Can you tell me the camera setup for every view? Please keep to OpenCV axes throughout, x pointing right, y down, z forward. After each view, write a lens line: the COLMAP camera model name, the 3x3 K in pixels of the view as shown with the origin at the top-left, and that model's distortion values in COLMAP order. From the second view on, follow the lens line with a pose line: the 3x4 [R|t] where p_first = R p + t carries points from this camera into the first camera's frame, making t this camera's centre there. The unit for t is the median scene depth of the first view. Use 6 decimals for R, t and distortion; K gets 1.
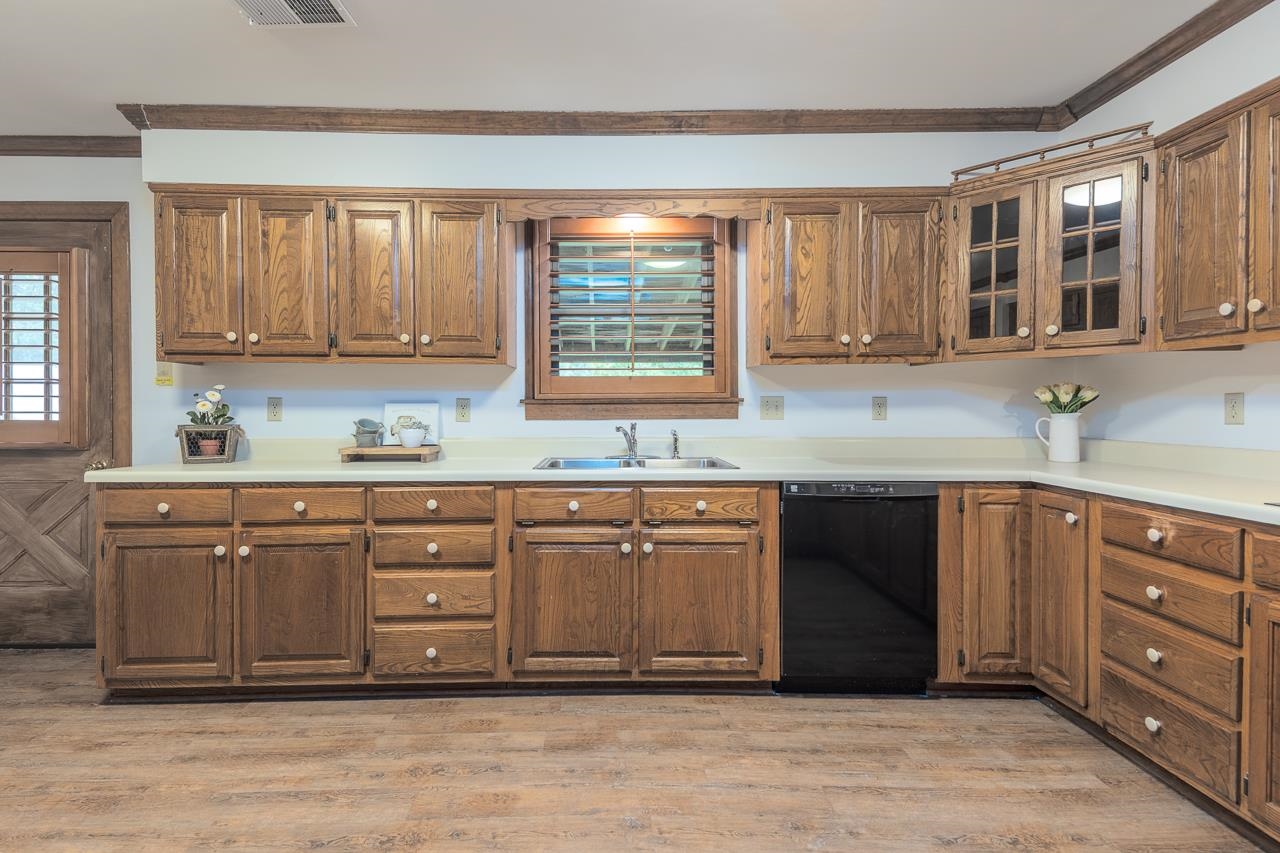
lens RADIAL K [[616.0, 0, 635.0], [0, 616.0, 419.0], [0, 0, 1]] dist [0.045209, -0.013927]
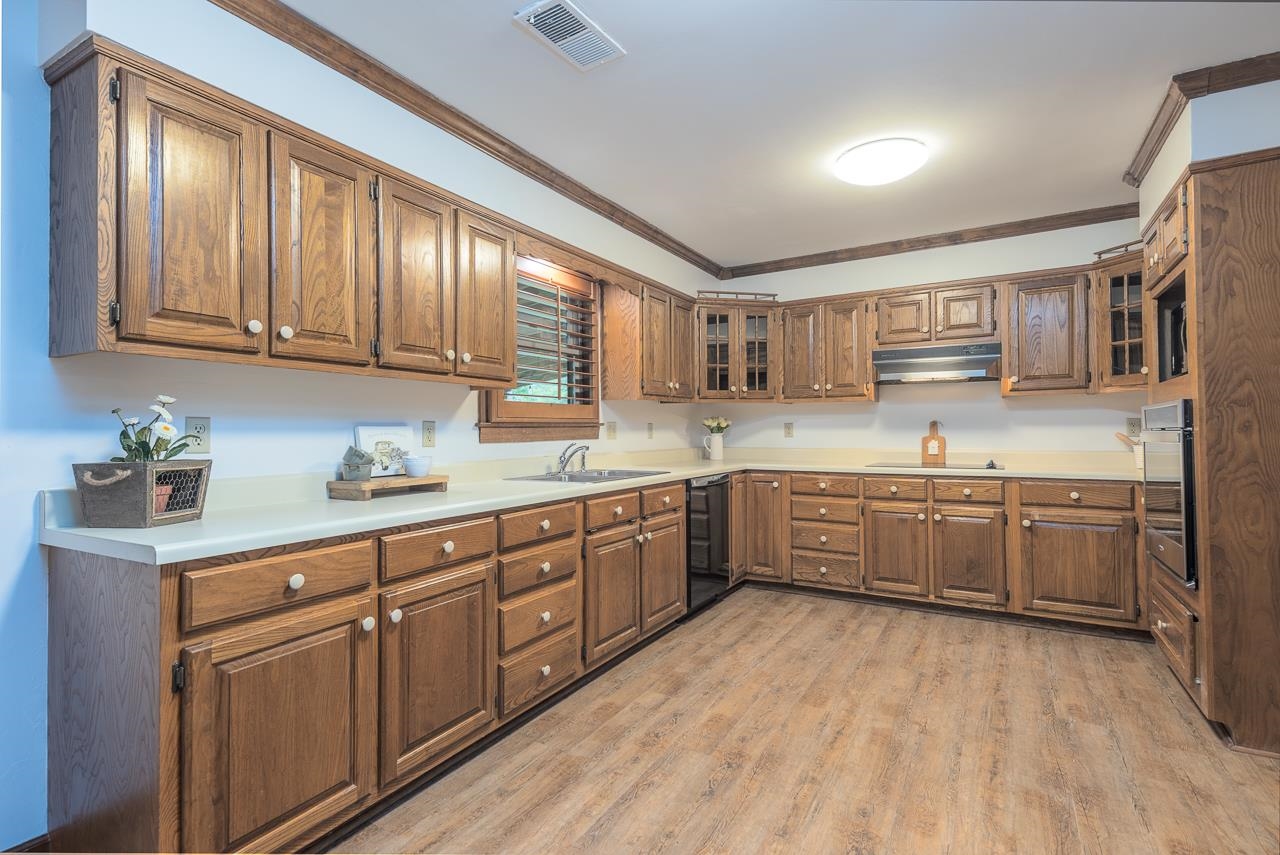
lens RADIAL K [[616.0, 0, 614.7], [0, 616.0, 427.2], [0, 0, 1]] dist [0.045209, -0.013927]
pose [[0.525680, 0.002259, 0.850679, -1.129033], [0.021741, 0.999634, -0.016089, -0.004484], [-0.850405, 0.026952, 0.525439, 0.356880]]
